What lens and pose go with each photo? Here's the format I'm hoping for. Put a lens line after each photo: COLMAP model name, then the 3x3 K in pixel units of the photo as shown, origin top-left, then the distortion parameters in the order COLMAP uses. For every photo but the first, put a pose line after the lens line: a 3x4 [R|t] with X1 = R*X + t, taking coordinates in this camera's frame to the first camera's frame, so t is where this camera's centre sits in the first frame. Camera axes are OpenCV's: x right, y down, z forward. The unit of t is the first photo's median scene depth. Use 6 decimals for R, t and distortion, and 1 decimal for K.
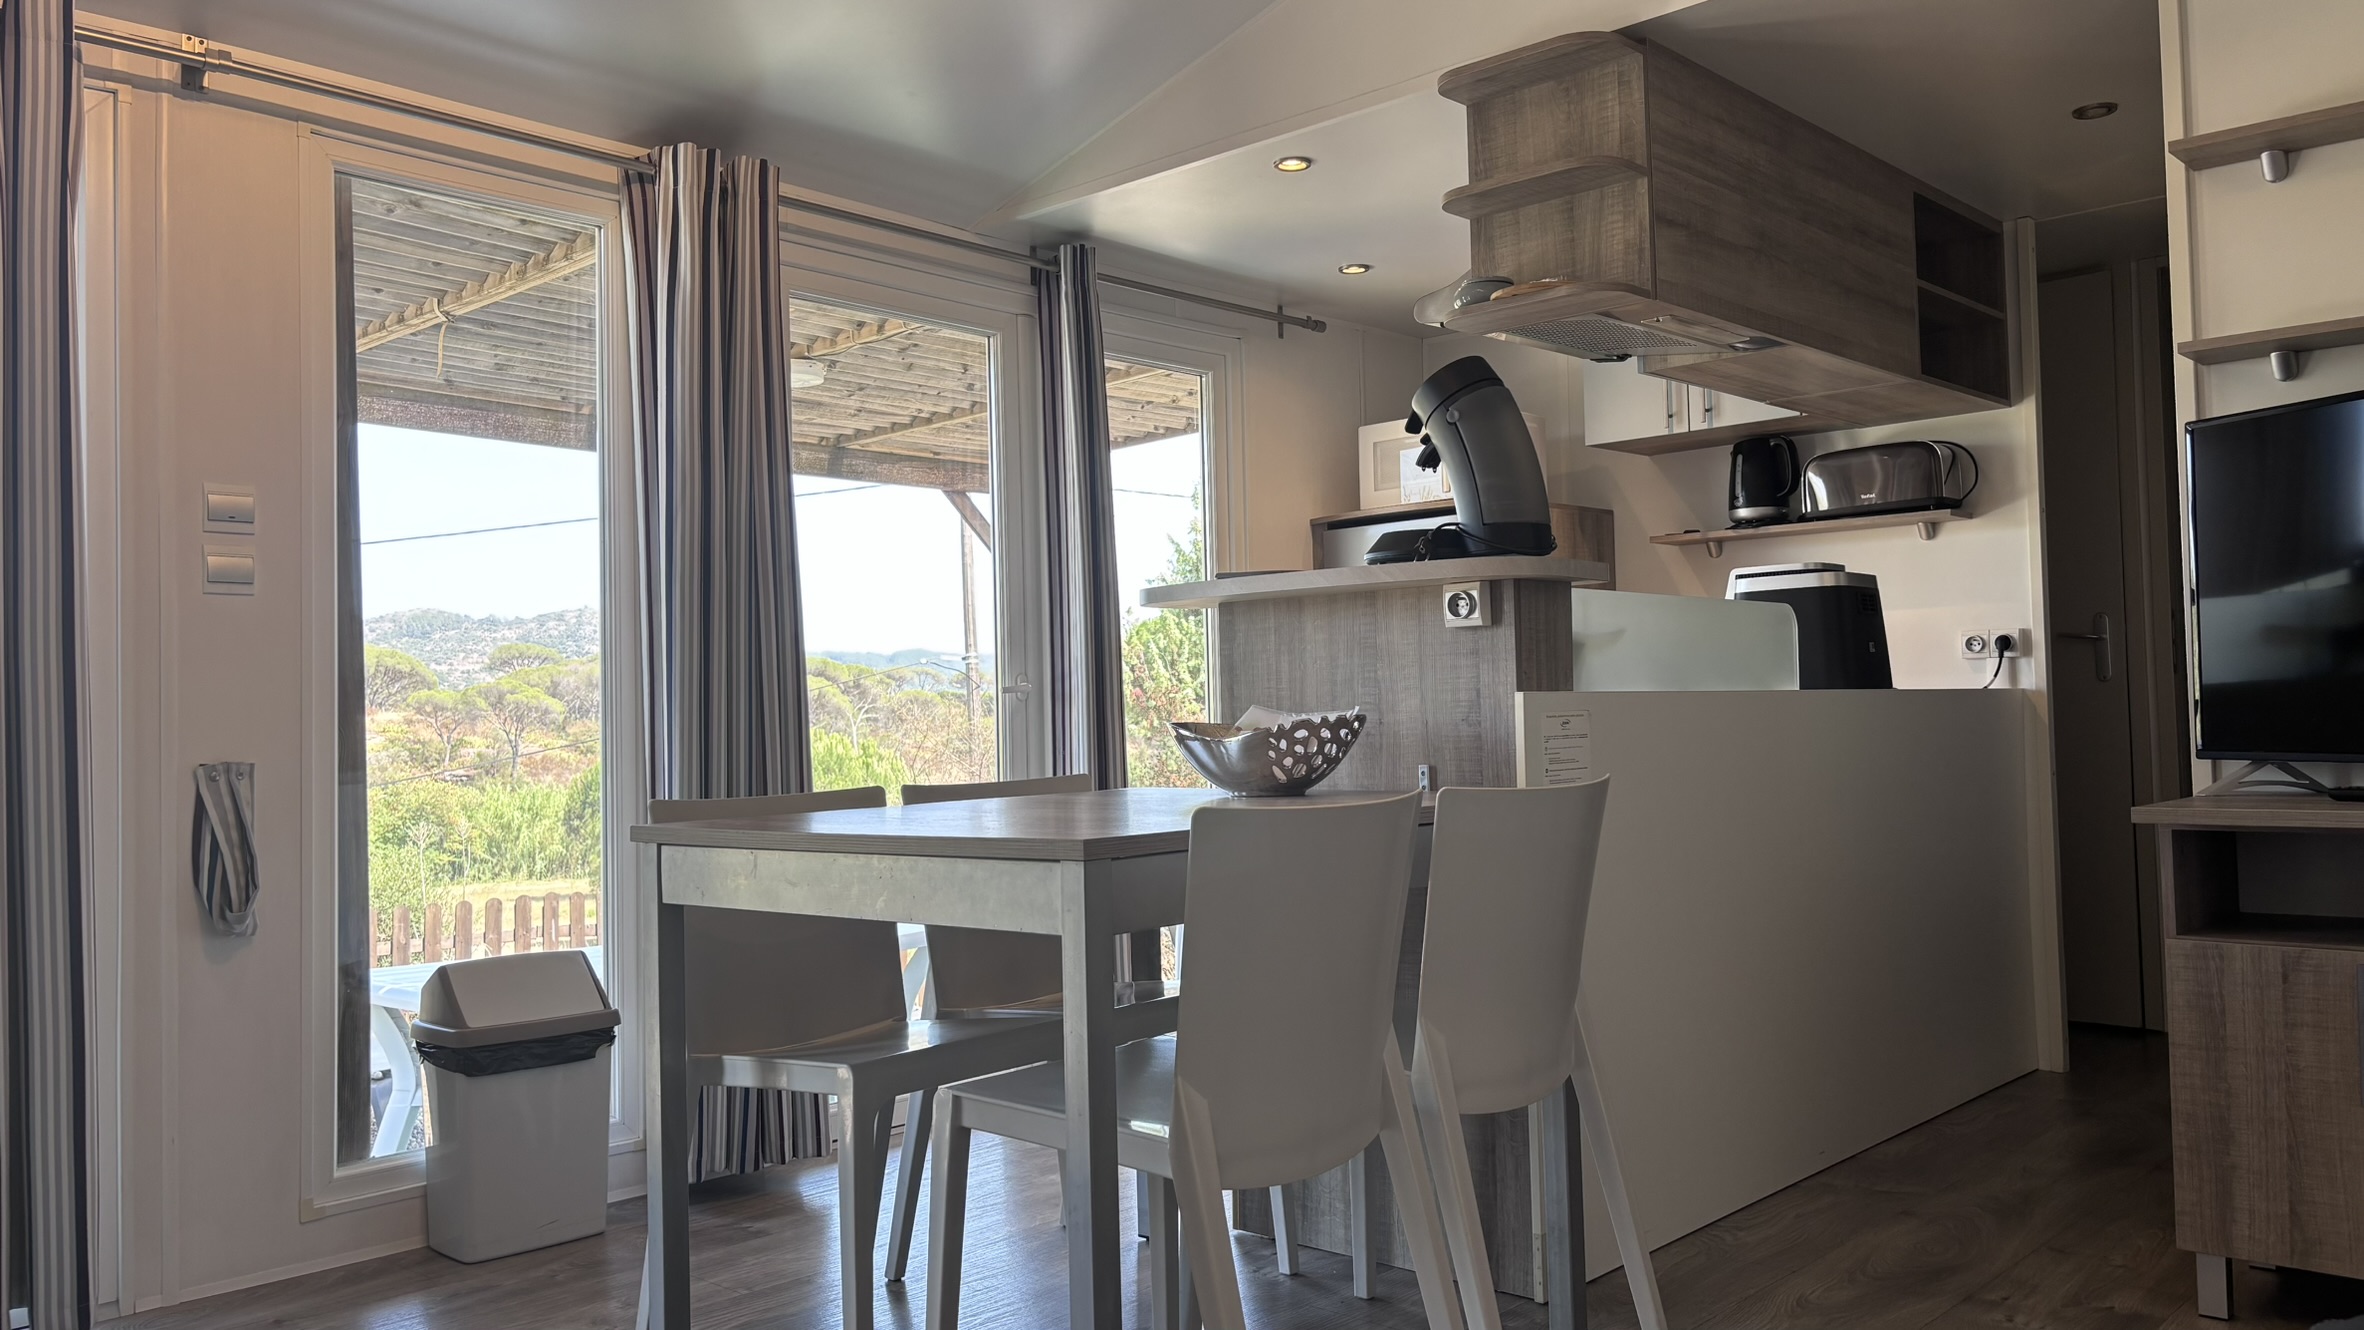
lens RADIAL K [[1804.1, 0, 1179.5], [0, 1804.1, 647.0], [0, 0, 1]] dist [0.087103, -0.106915]
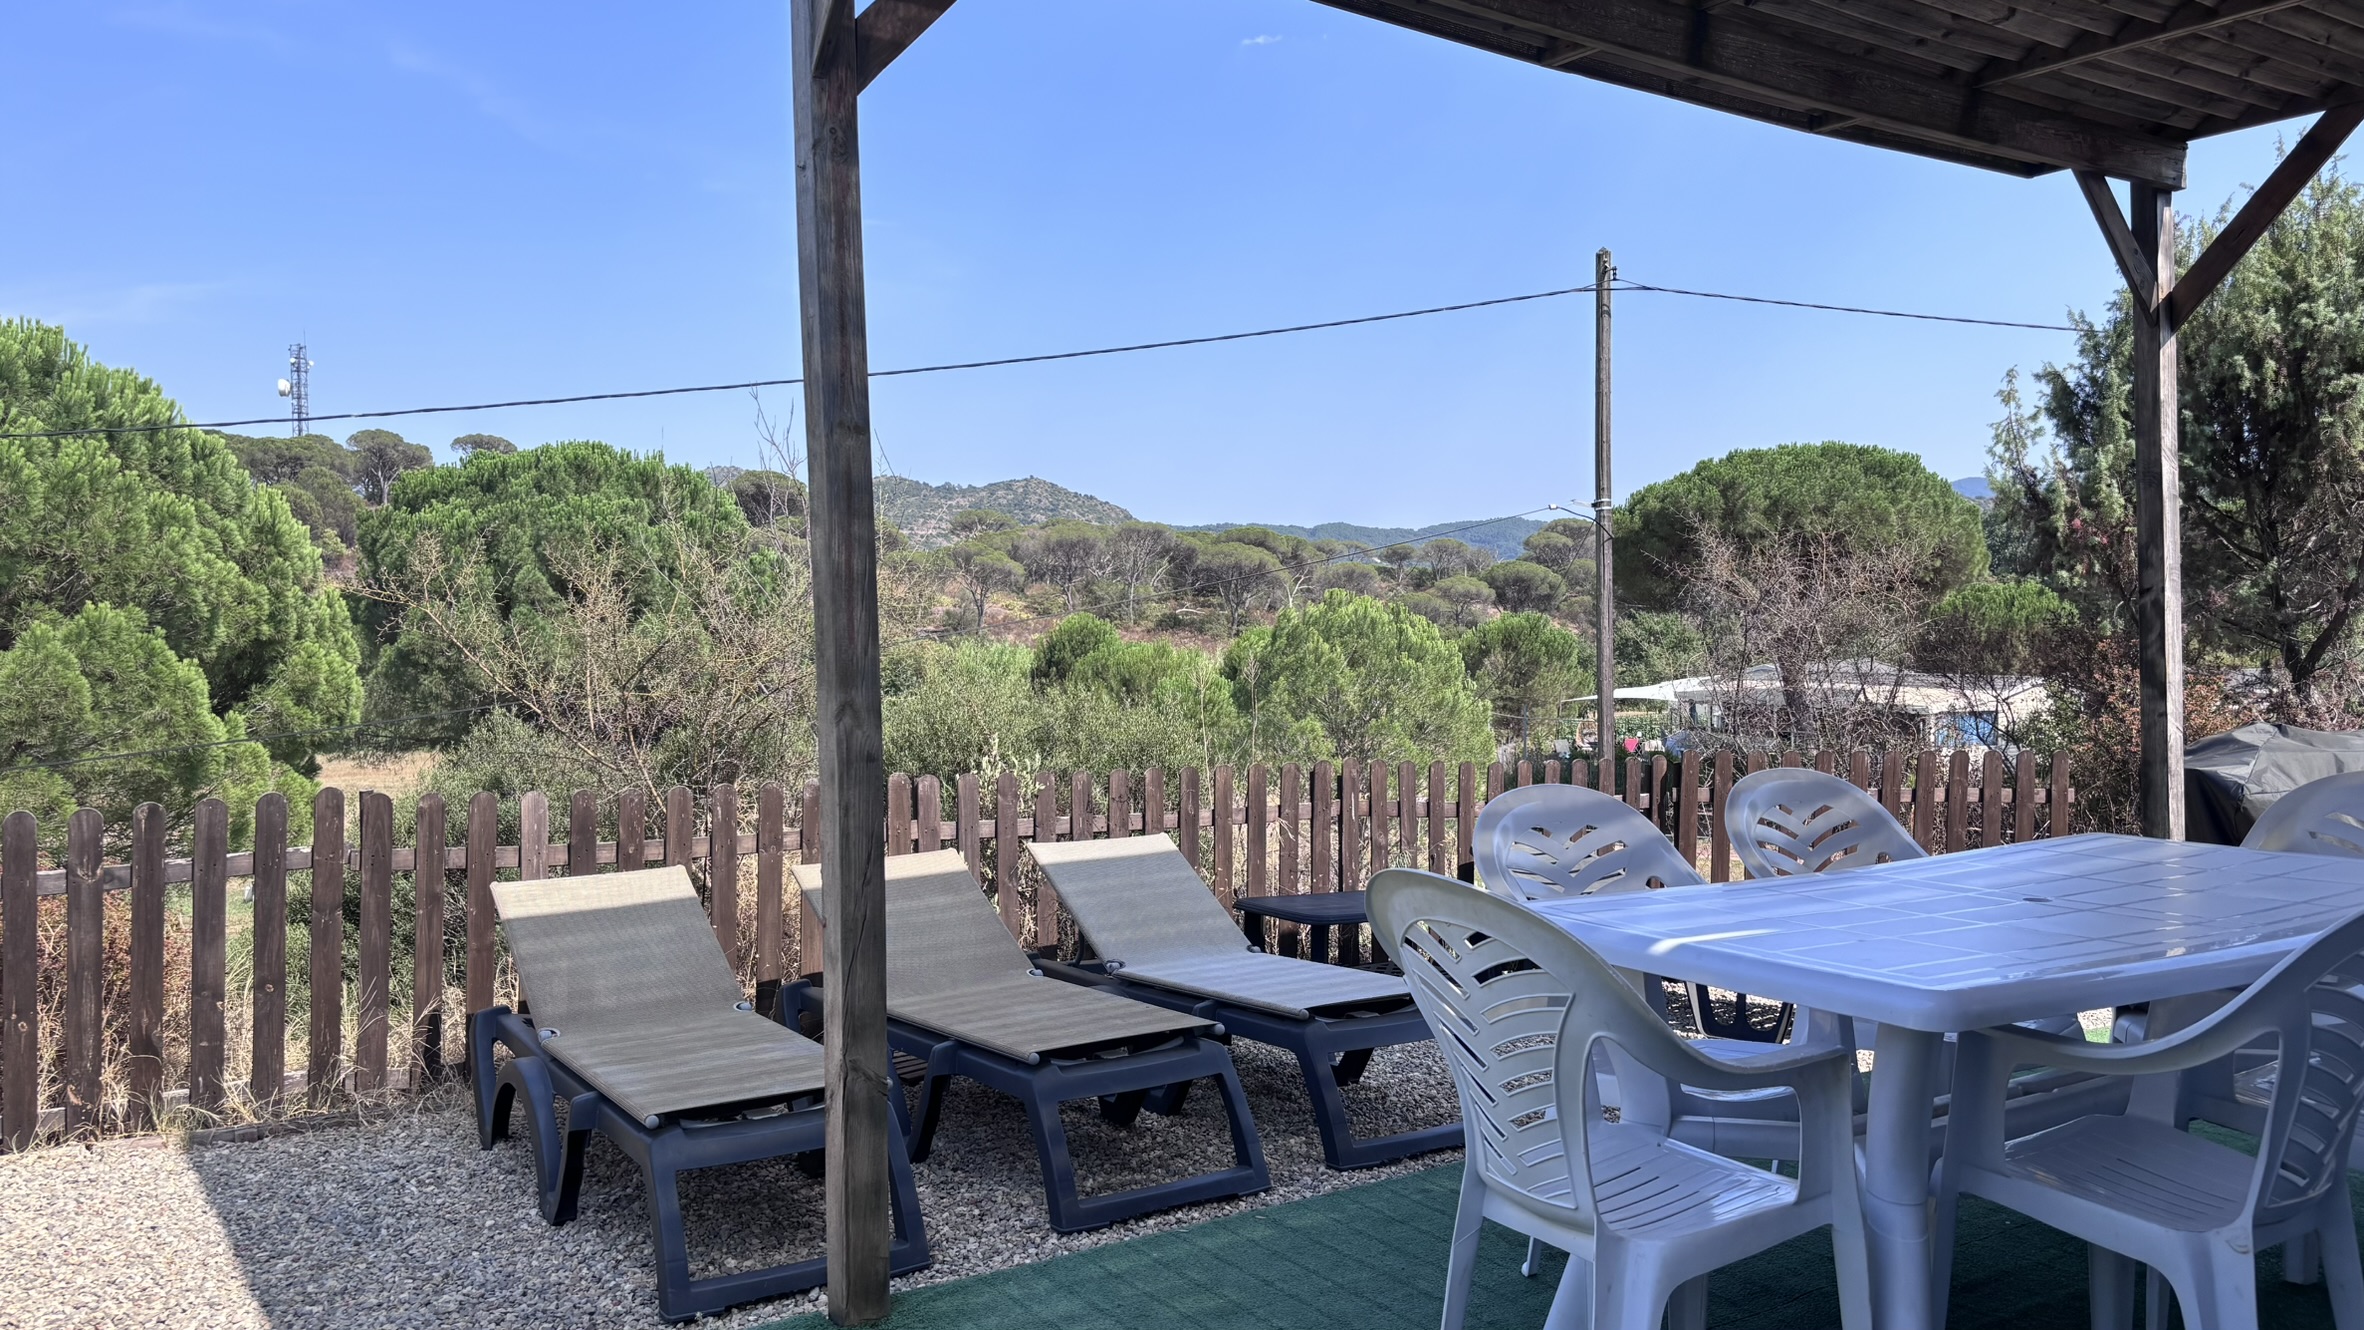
lens RADIAL K [[1779.3, 0, 1146.3], [0, 1779.3, 709.6], [0, 0, 1]] dist [0.082194, -0.110759]
pose [[0.969700, 0.044820, -0.240151, -0.628985], [-0.019645, 0.994149, 0.106216, 0.088901], [0.243507, -0.098280, 0.964907, 0.632269]]
